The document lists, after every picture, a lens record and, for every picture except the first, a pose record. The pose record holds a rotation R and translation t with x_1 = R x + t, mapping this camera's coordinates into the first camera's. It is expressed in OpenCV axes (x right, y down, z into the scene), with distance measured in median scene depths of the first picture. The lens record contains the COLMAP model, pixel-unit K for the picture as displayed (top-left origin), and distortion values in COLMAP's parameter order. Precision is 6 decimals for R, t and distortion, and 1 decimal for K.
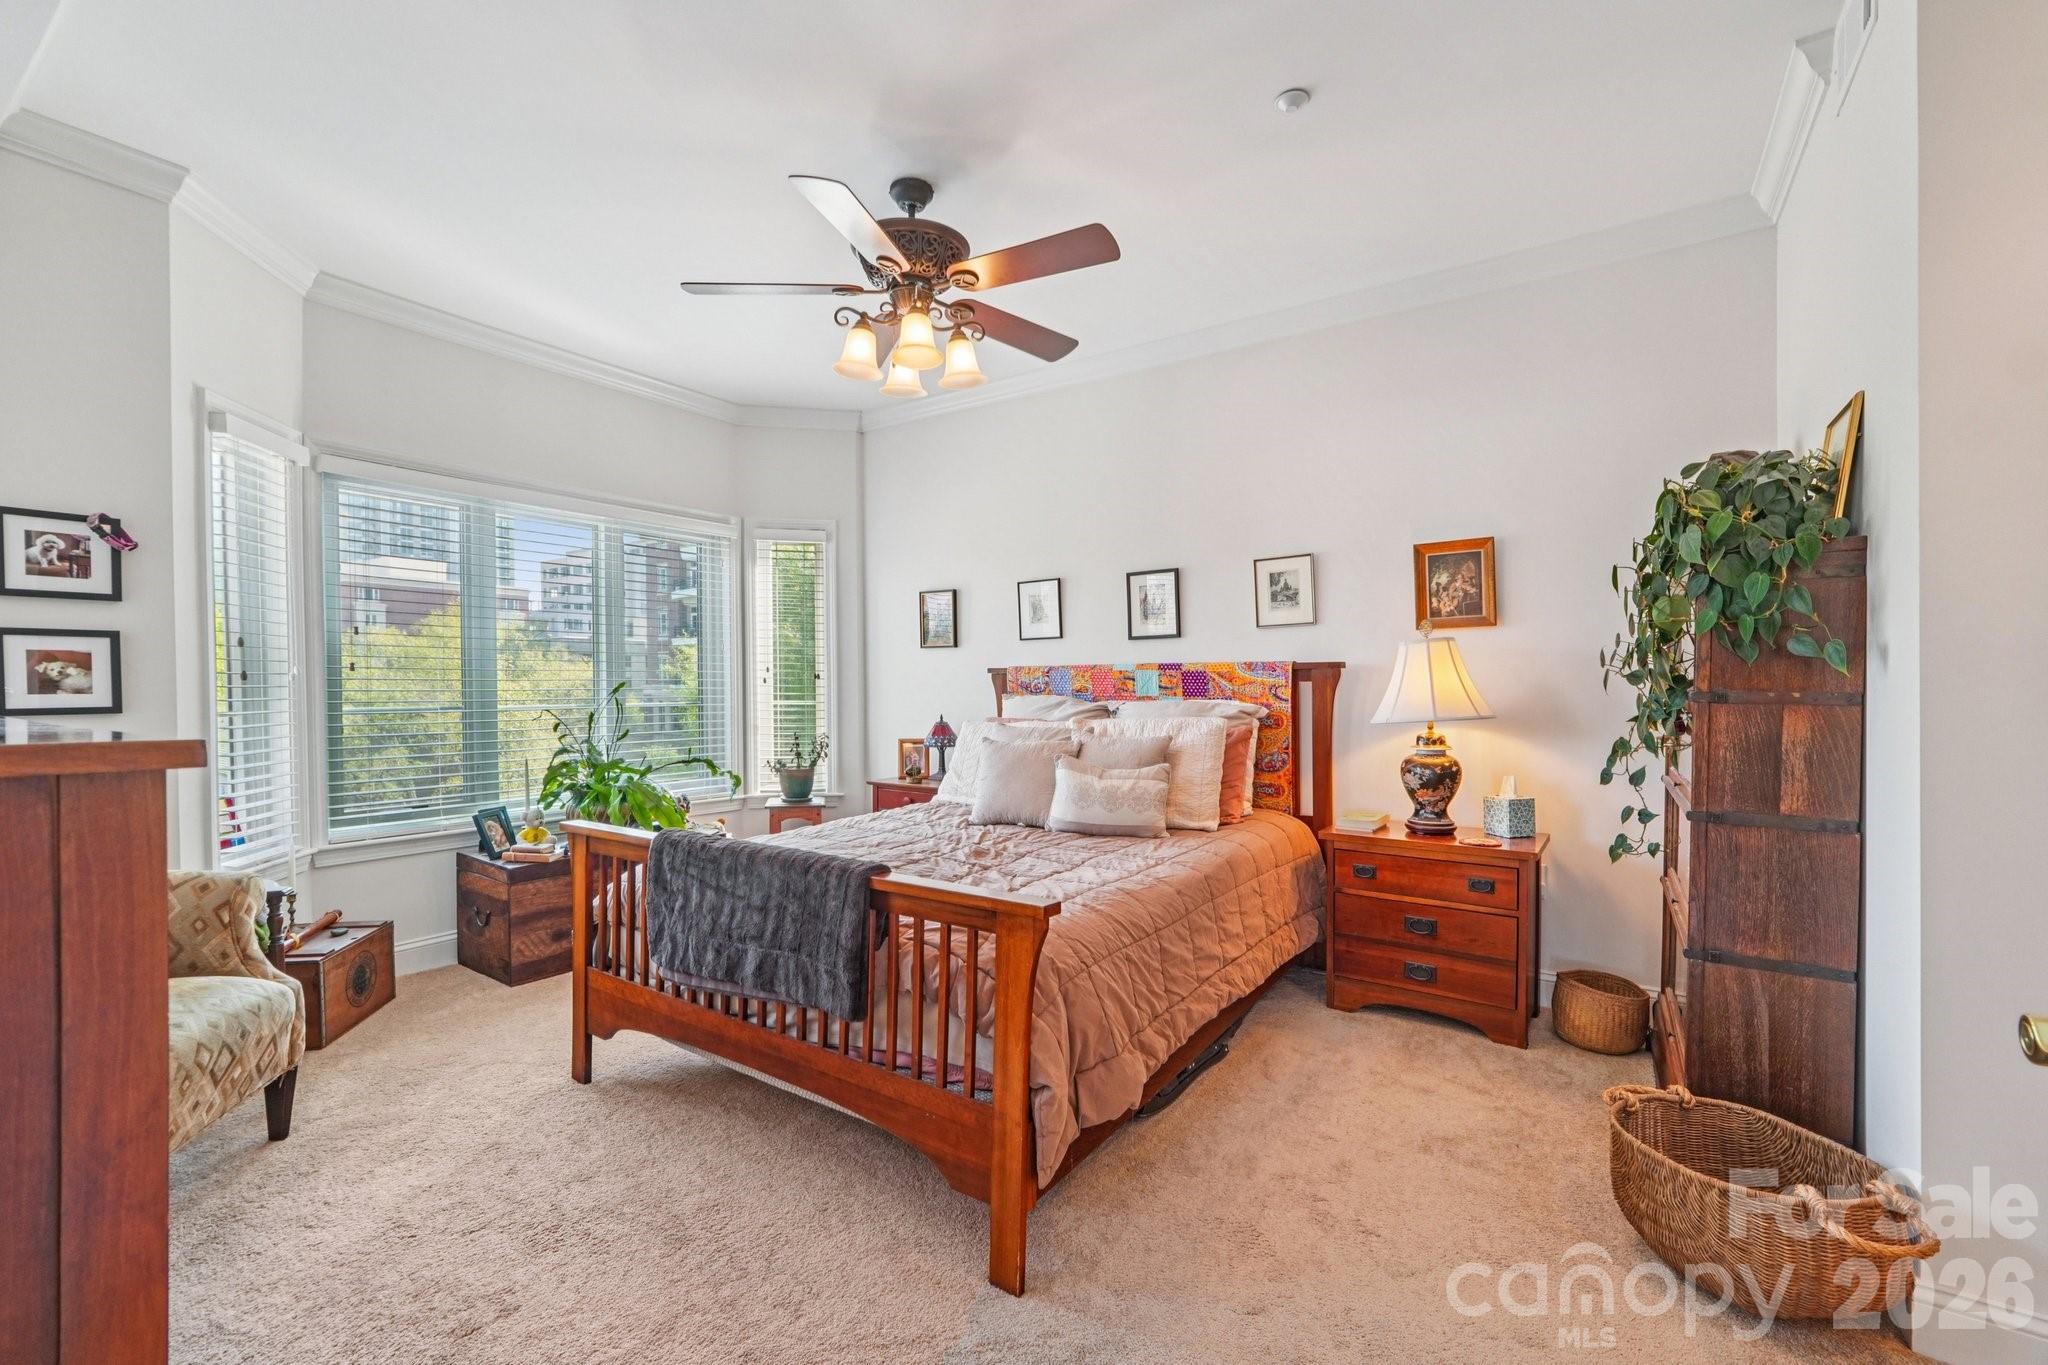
lens RADIAL K [[863.9, 0, 1041.2], [0, 863.9, 688.5], [0, 0, 1]] dist [-0.017047, 0.005894]
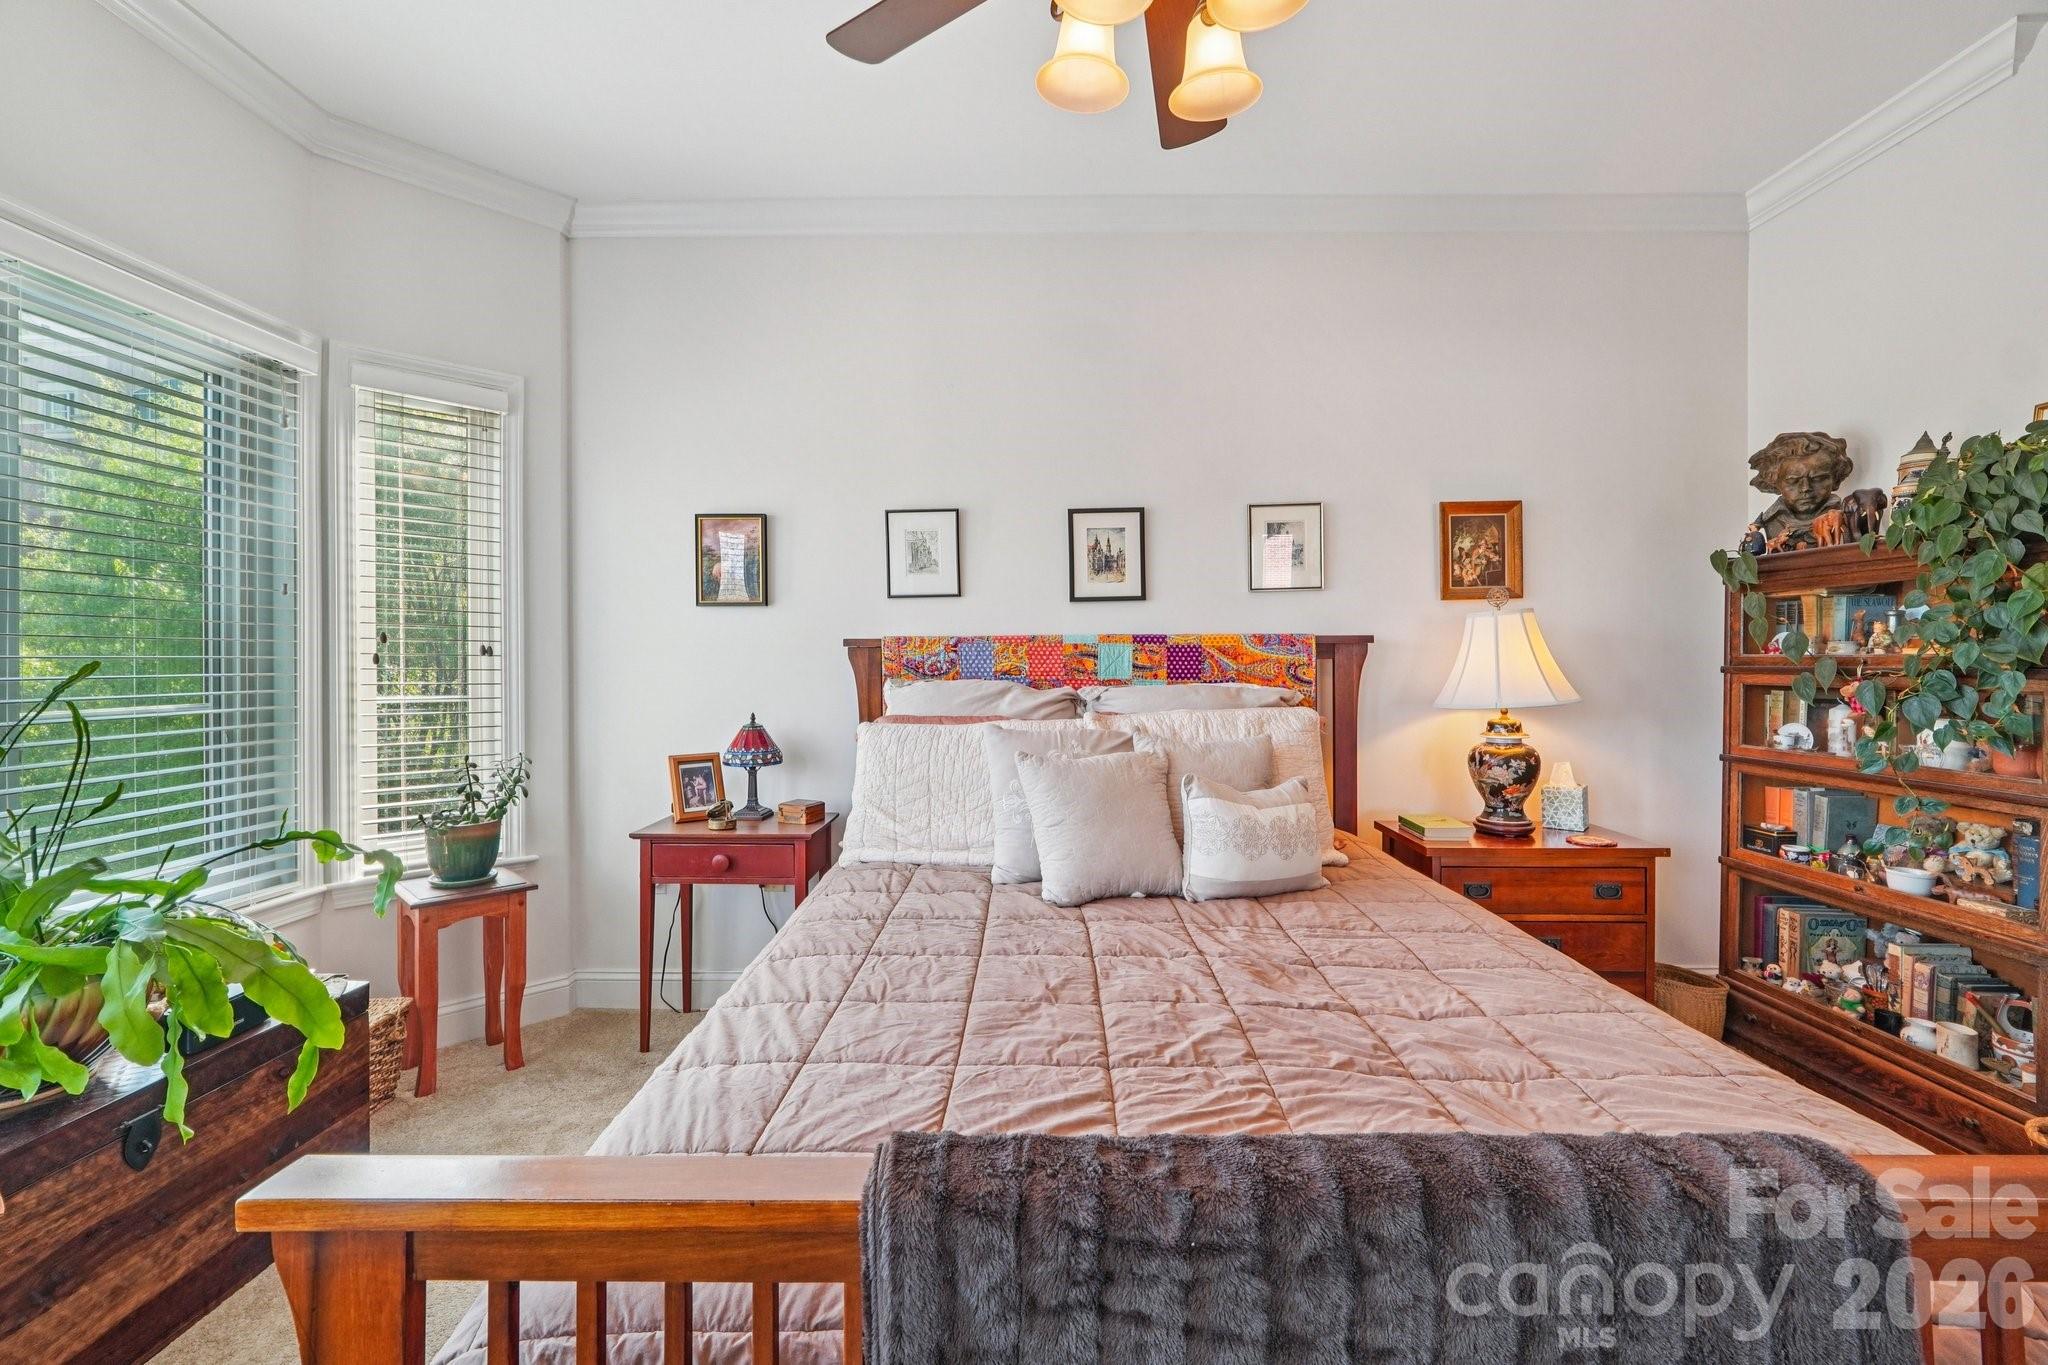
lens RADIAL K [[863.9, 0, 1041.6], [0, 863.9, 656.3], [0, 0, 1]] dist [-0.017047, 0.005894]
pose [[0.835016, 0.002469, 0.550221, -0.333844], [0.005656, 0.999899, -0.013071, -0.001608], [-0.550197, 0.014027, 0.834917, 0.433181]]
